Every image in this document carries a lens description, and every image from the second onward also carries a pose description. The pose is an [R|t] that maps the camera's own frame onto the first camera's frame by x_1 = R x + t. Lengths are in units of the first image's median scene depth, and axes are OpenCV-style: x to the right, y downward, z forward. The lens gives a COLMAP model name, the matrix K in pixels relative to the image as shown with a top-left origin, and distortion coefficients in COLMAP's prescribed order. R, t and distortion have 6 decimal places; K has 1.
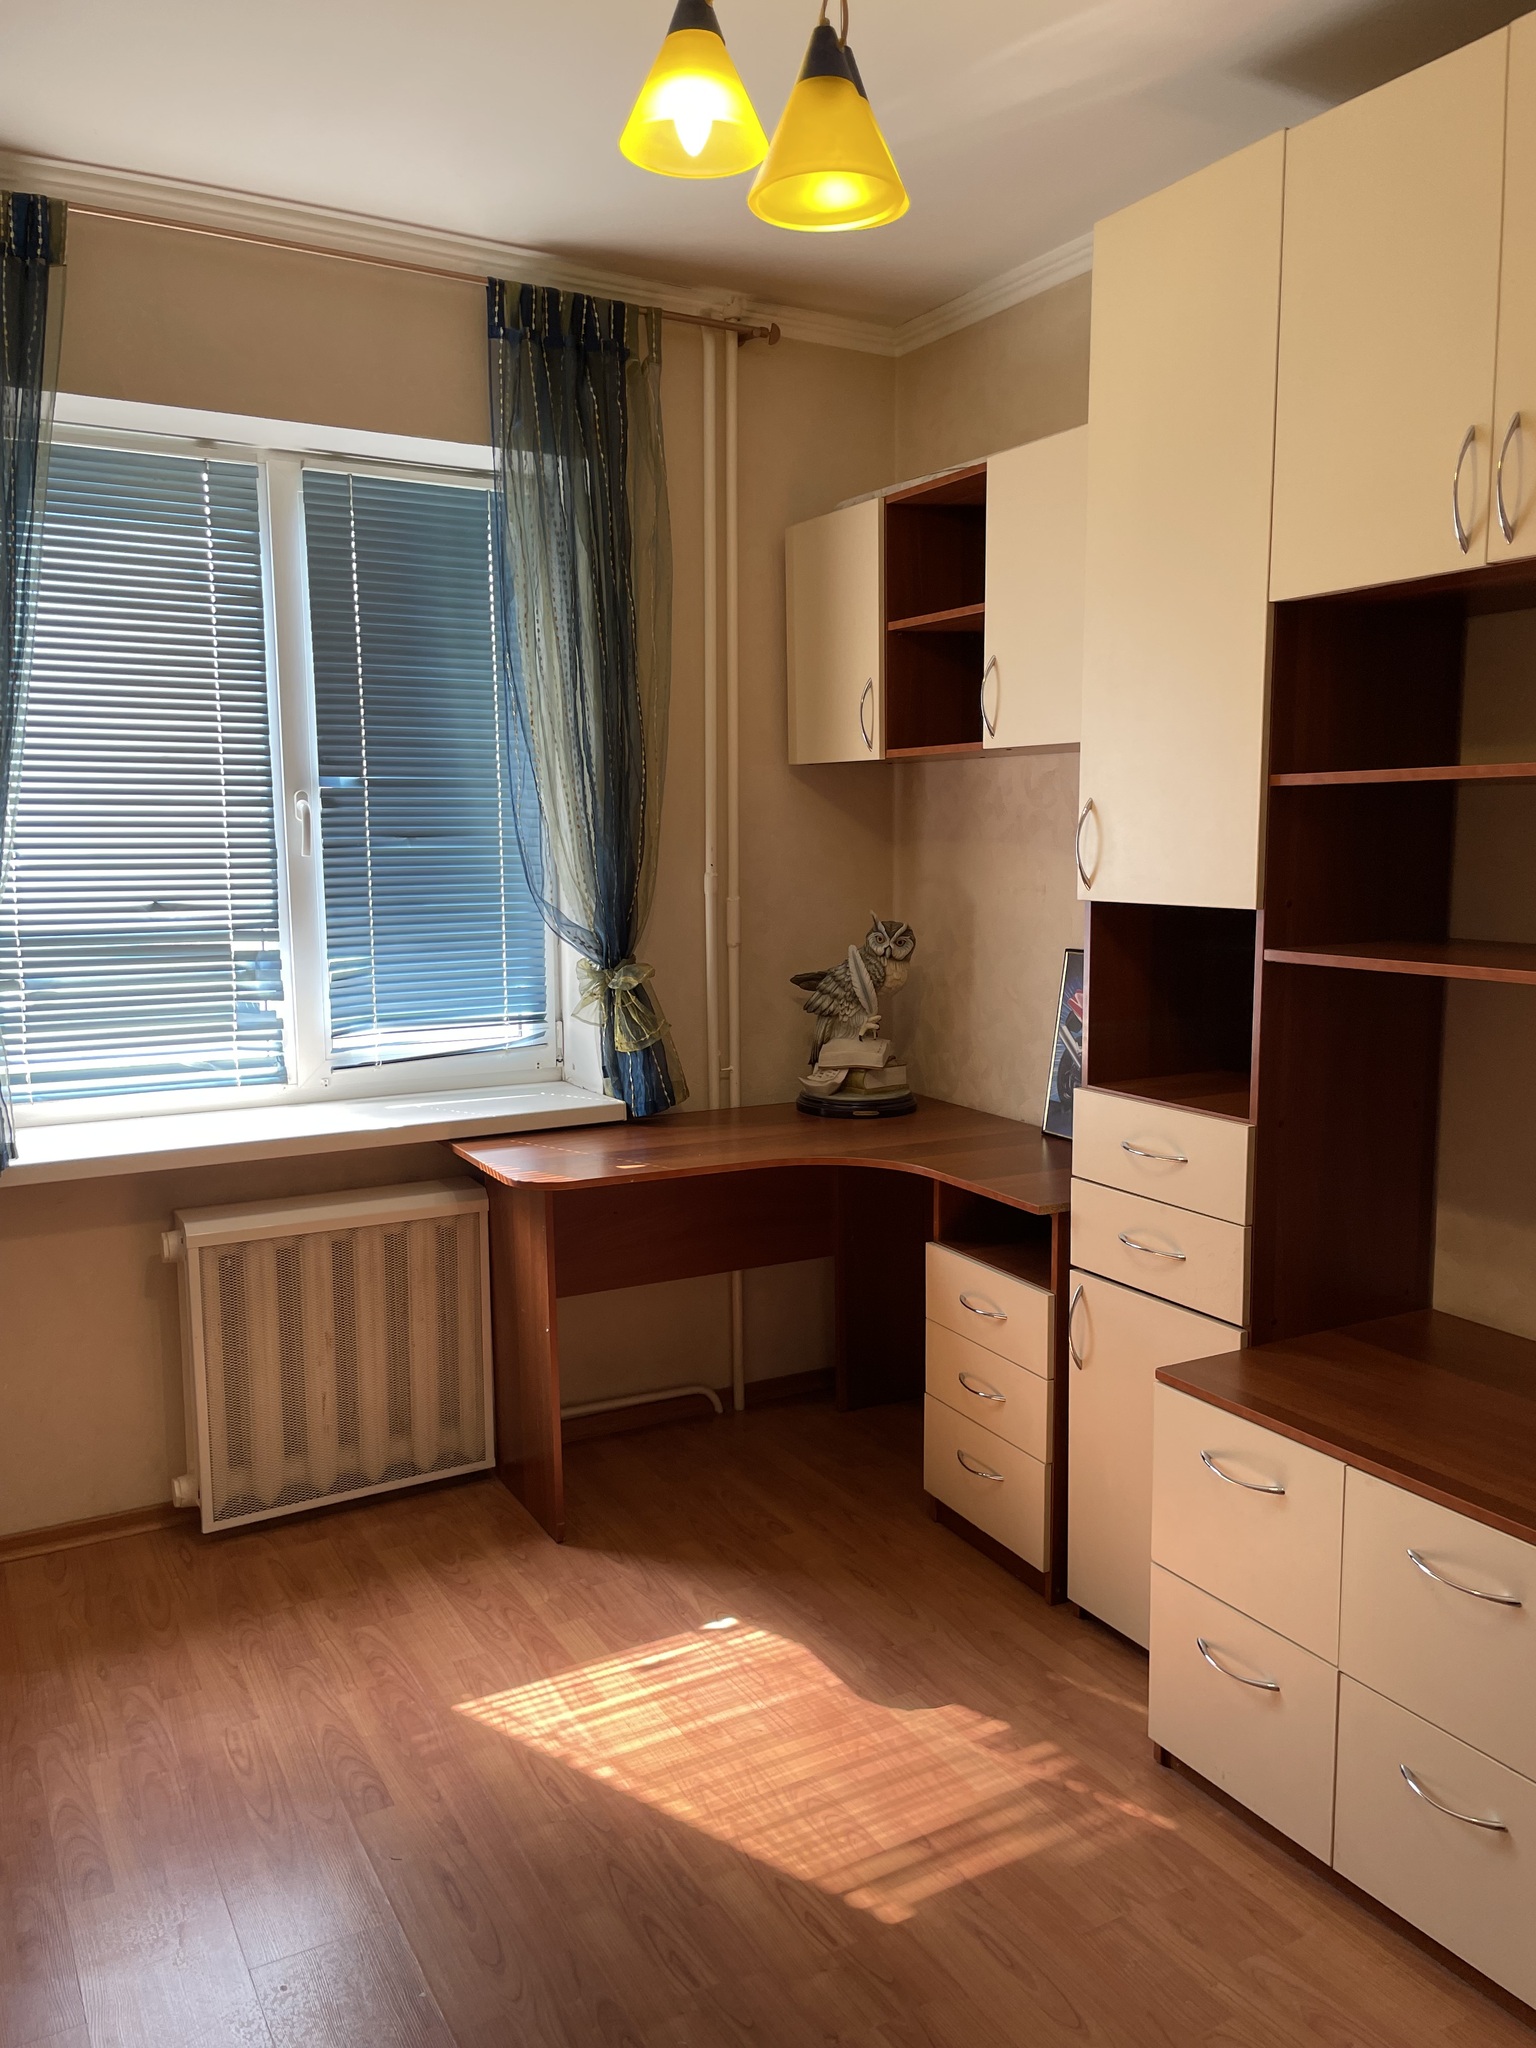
lens RADIAL K [[1567.1, 0, 774.5], [0, 1567.1, 1022.9], [0, 0, 1]] dist [0.094709, -0.124625]
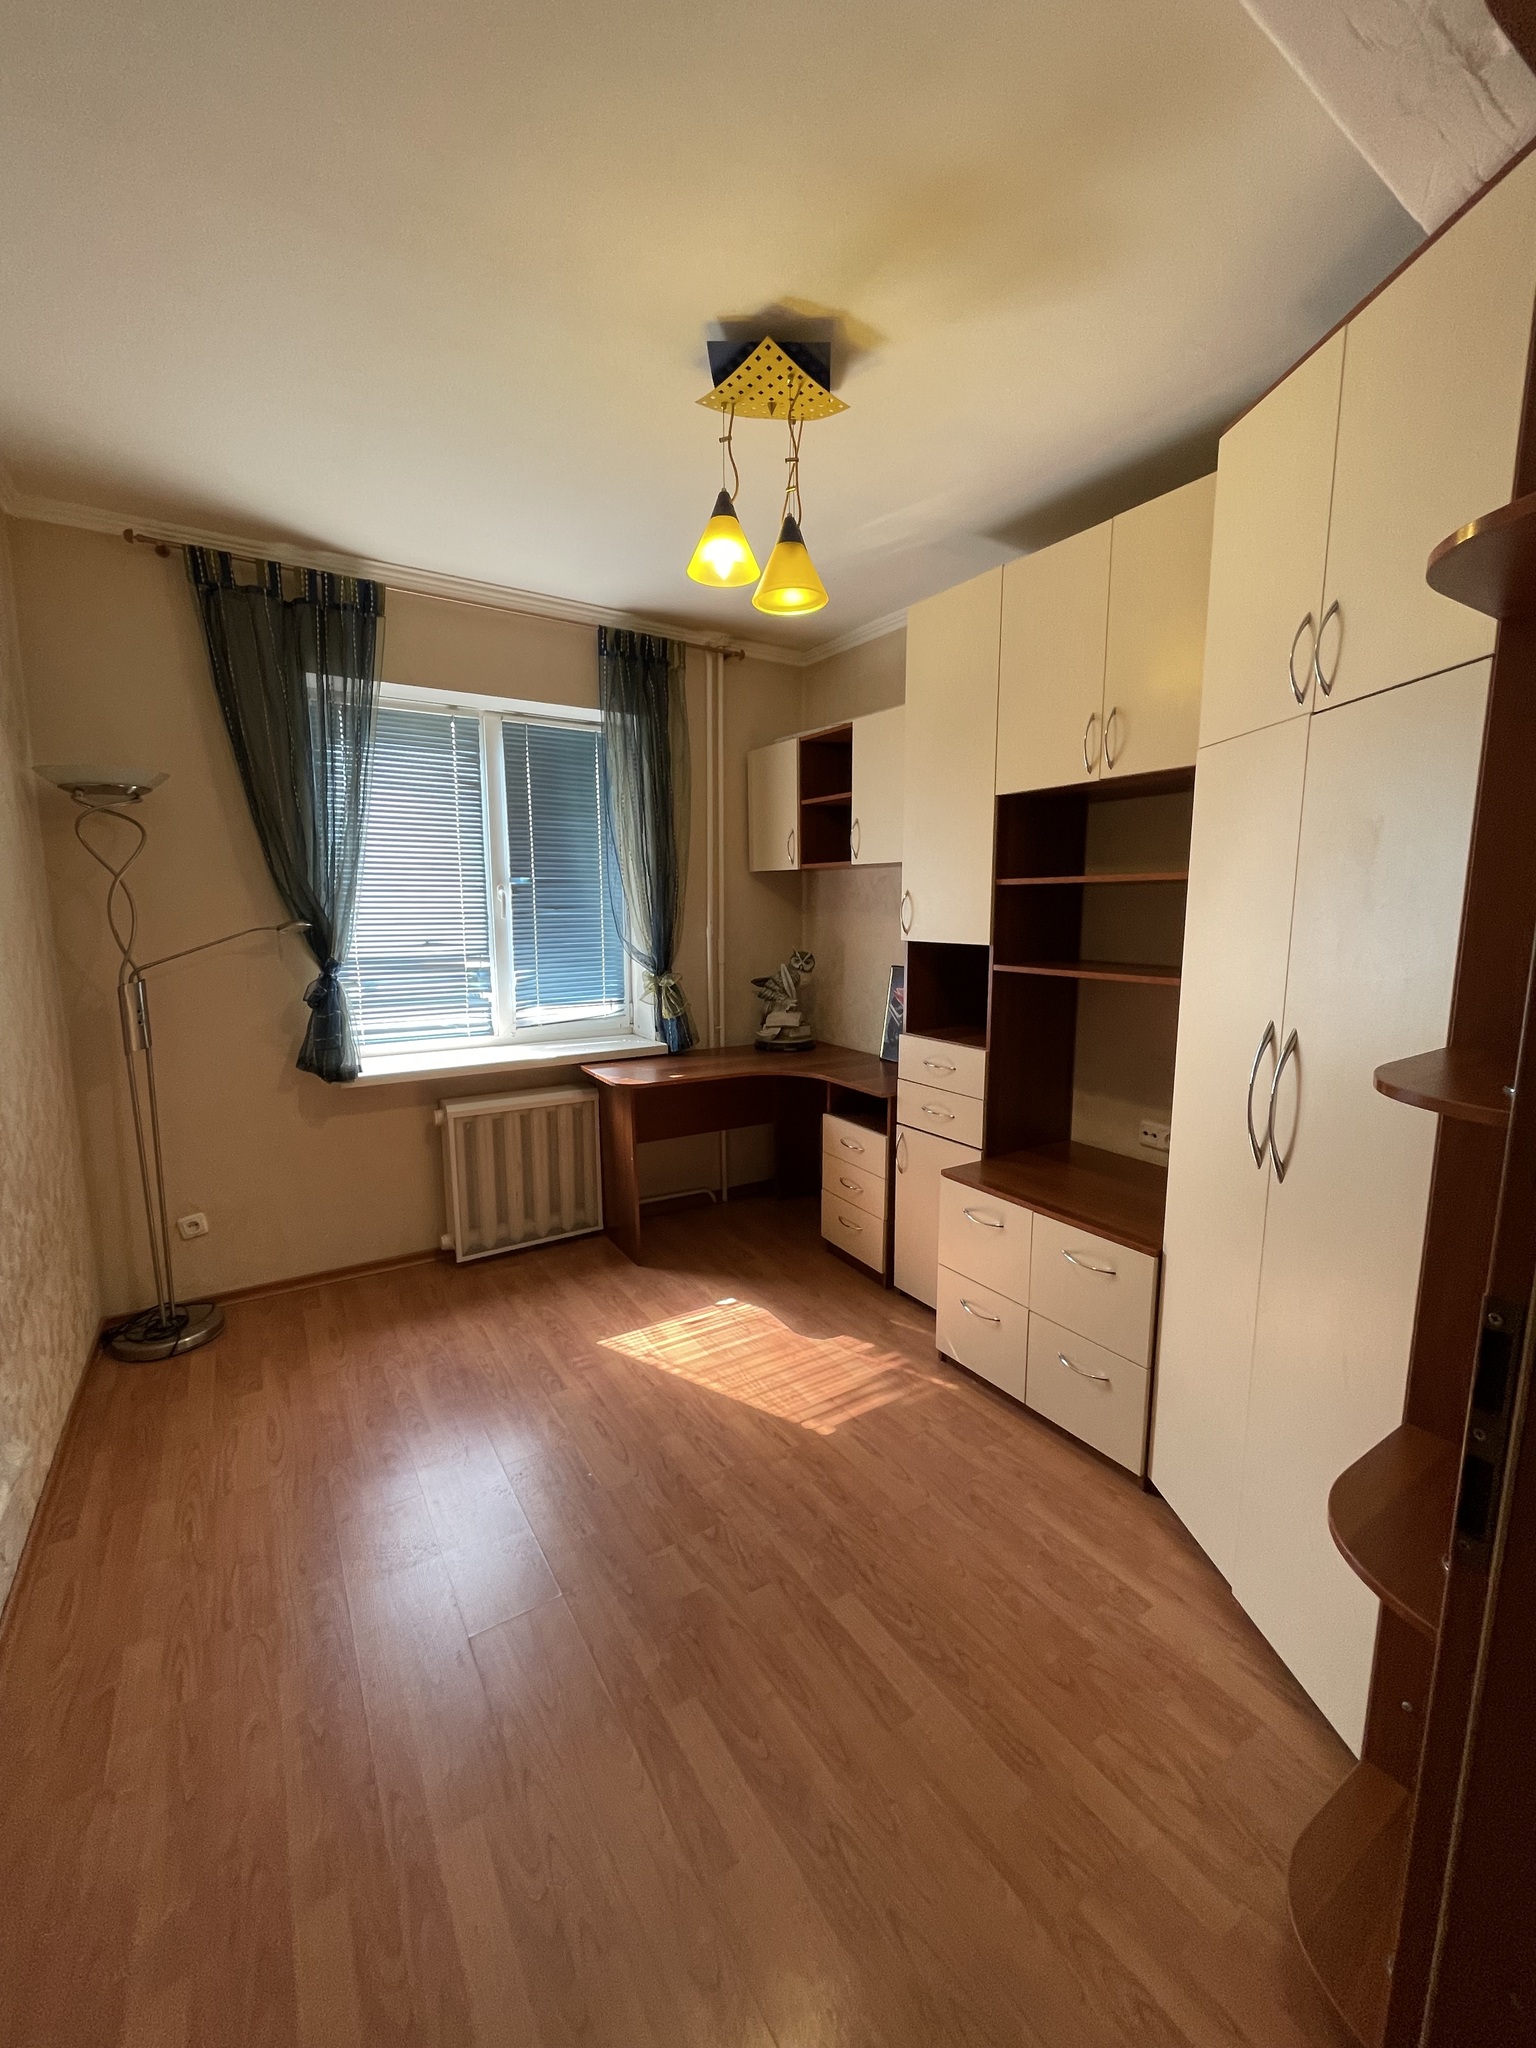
lens RADIAL K [[829.8, 0, 762.5], [0, 829.8, 1016.7], [0, 0, 1]] dist [-0.001474, -0.000023]
pose [[0.998809, -0.003227, 0.048693, -0.031534], [0.002722, 0.999942, 0.010417, 0.006718], [-0.048724, -0.010272, 0.998759, -0.043839]]
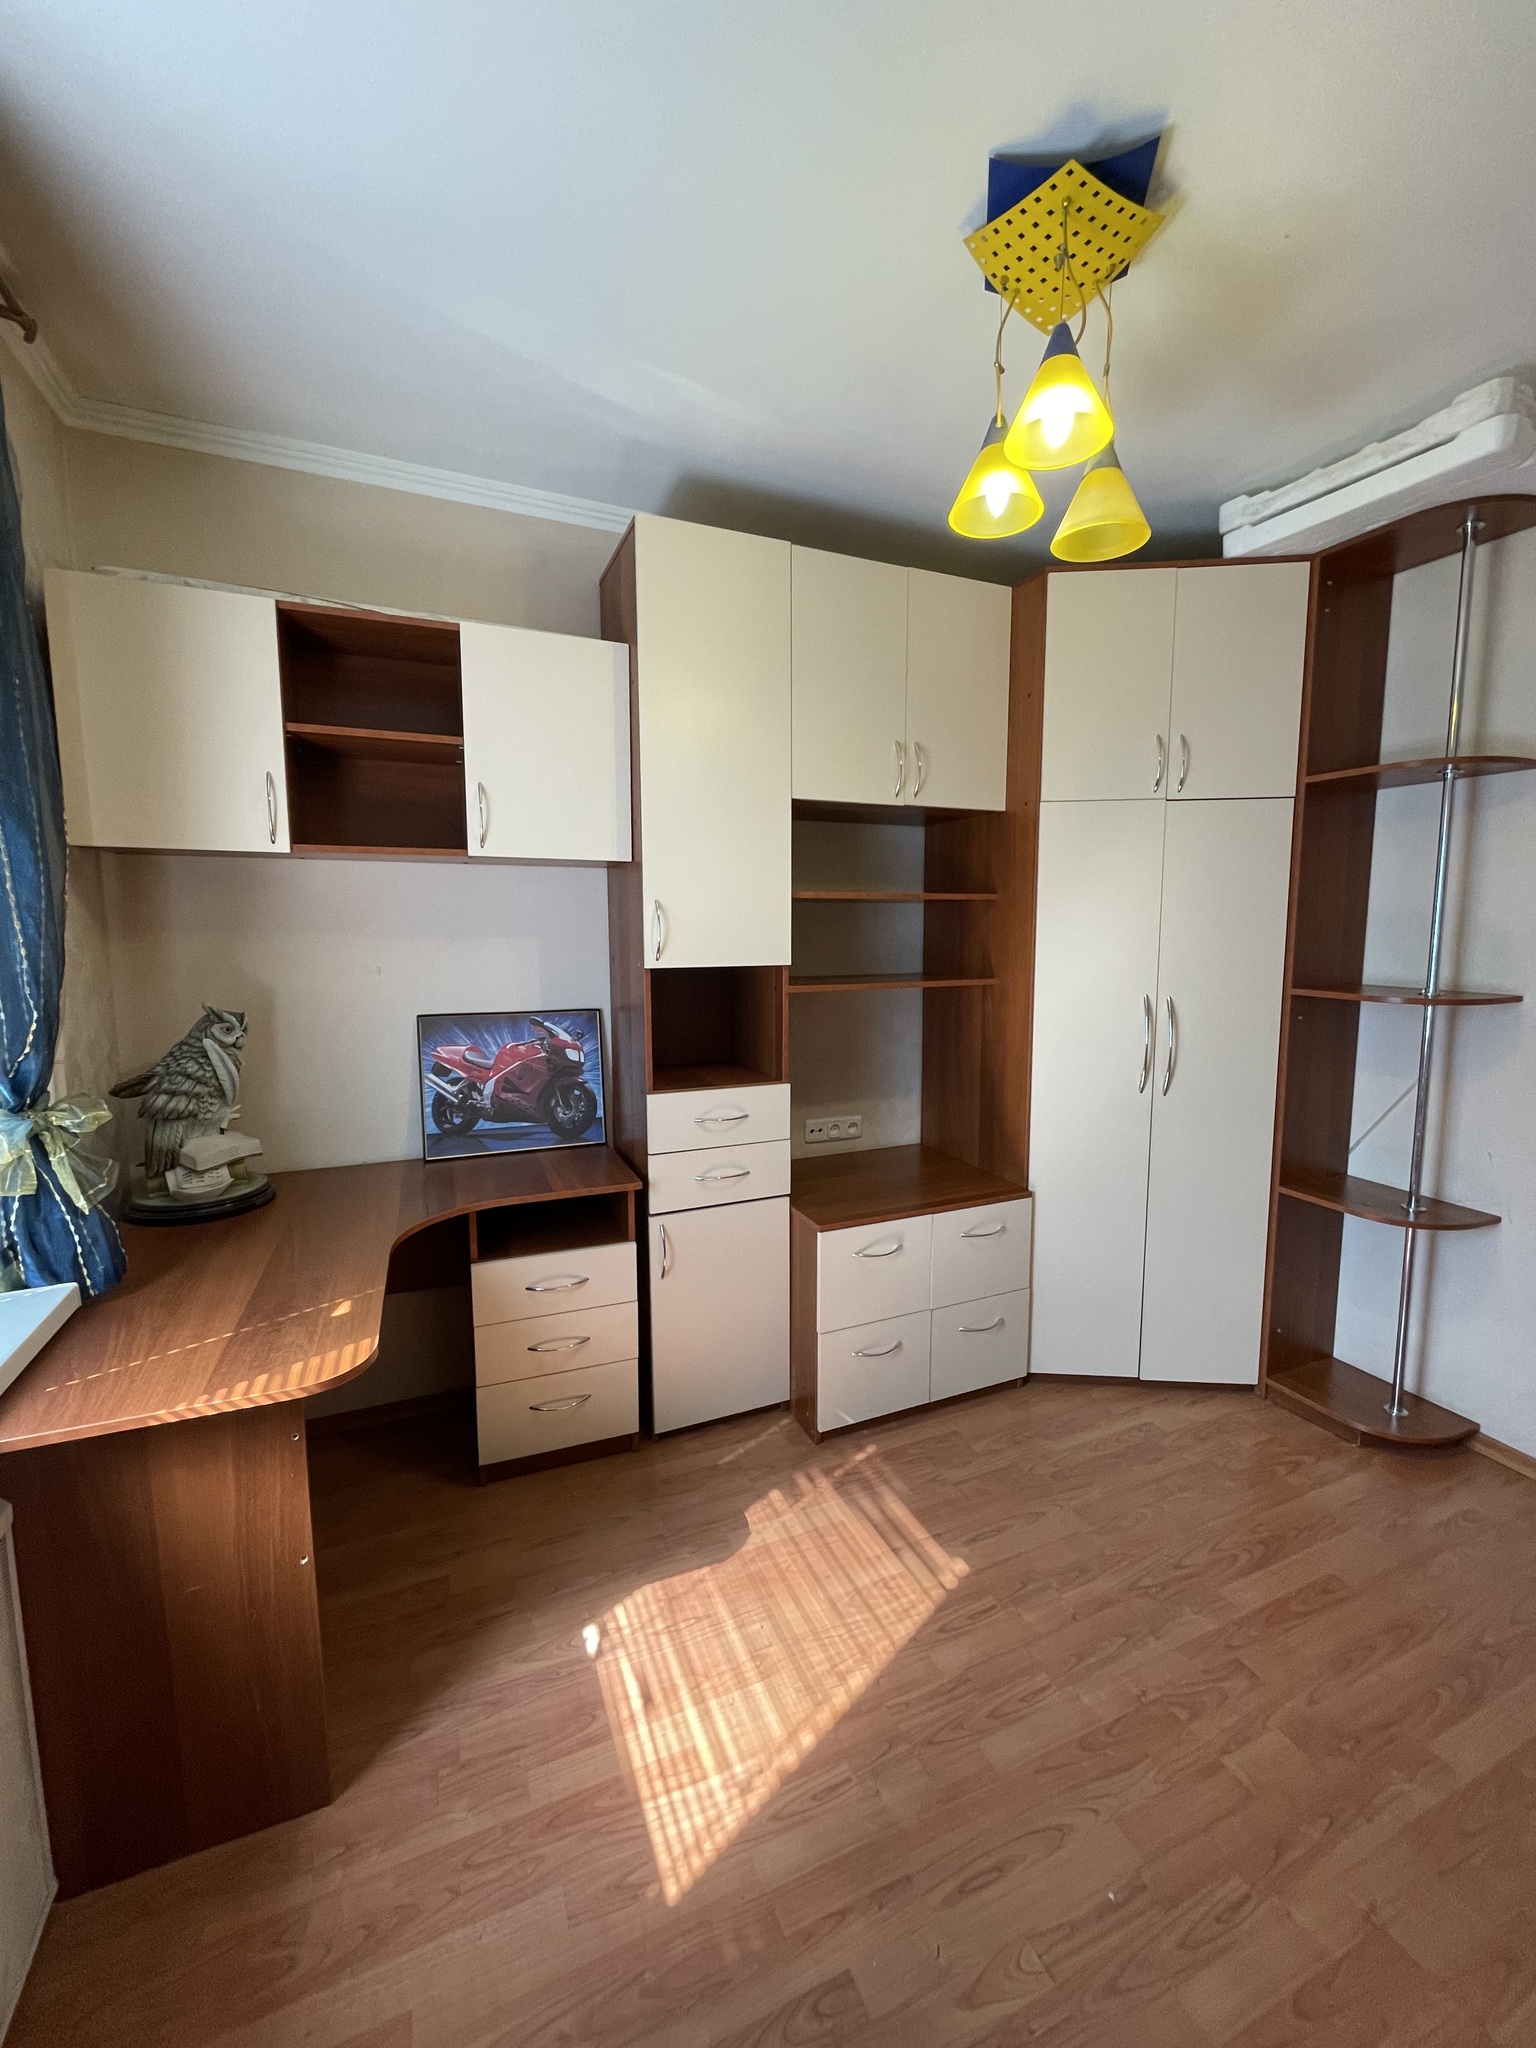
lens RADIAL K [[827.5, 0, 773.6], [0, 827.5, 1022.5], [0, 0, 1]] dist [-0.001270, -0.000104]
pose [[0.101871, -0.106821, 0.989046, -0.499031], [0.125952, 0.987602, 0.093692, -0.075366], [-0.986792, 0.115027, 0.114062, 0.704602]]
